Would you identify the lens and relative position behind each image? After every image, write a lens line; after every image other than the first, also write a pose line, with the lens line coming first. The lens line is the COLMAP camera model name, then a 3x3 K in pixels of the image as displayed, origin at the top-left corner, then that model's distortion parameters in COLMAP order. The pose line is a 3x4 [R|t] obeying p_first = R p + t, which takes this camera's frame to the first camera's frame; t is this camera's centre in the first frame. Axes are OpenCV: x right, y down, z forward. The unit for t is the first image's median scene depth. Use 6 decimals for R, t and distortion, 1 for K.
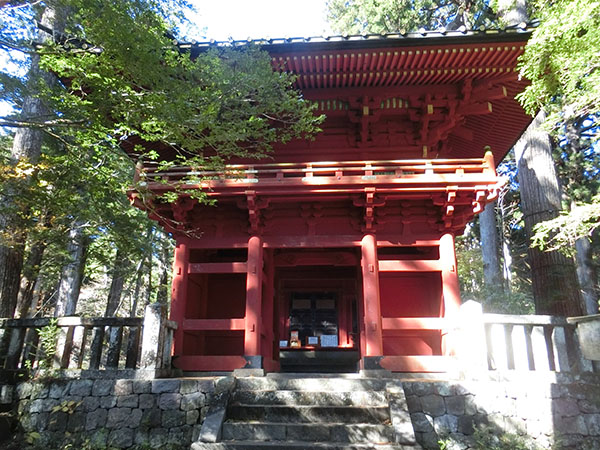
lens RADIAL K [[423.4, 0, 300.0], [0, 423.4, 225.0], [0, 0, 1]] dist [0.005576, 0.004910]
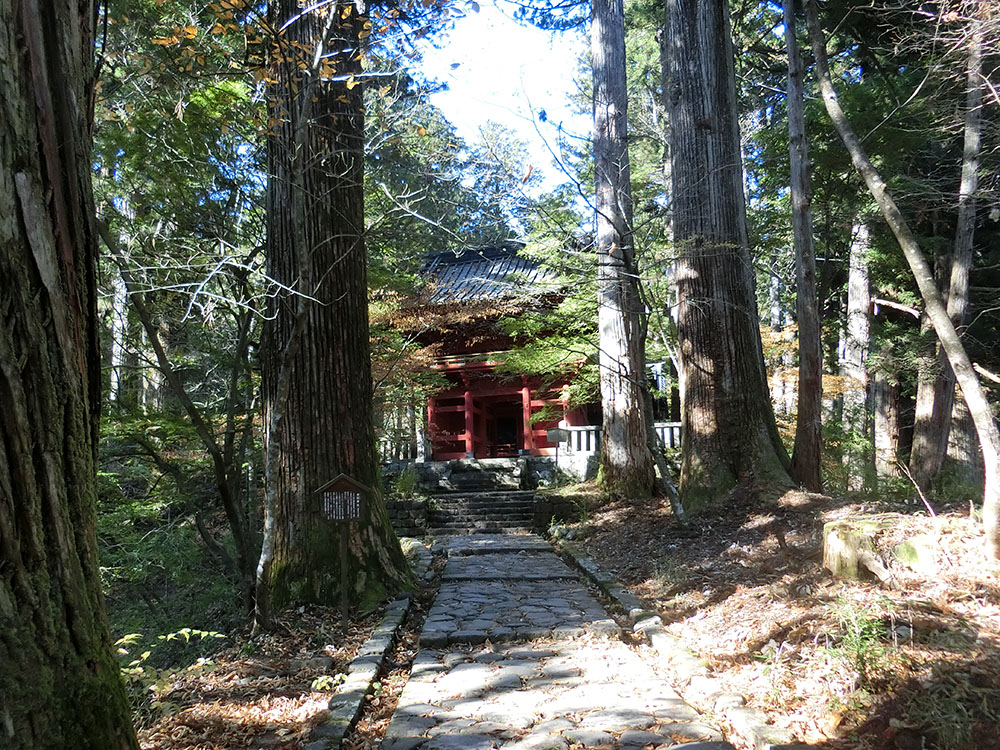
lens RADIAL K [[705.7, 0, 500.0], [0, 705.7, 375.0], [0, 0, 1]] dist [0.005576, 0.004910]
pose [[0.975562, -0.065229, -0.209817, 0.840902], [0.093105, 0.987671, 0.125850, -0.513888], [0.199021, -0.142310, 0.969607, -2.410395]]
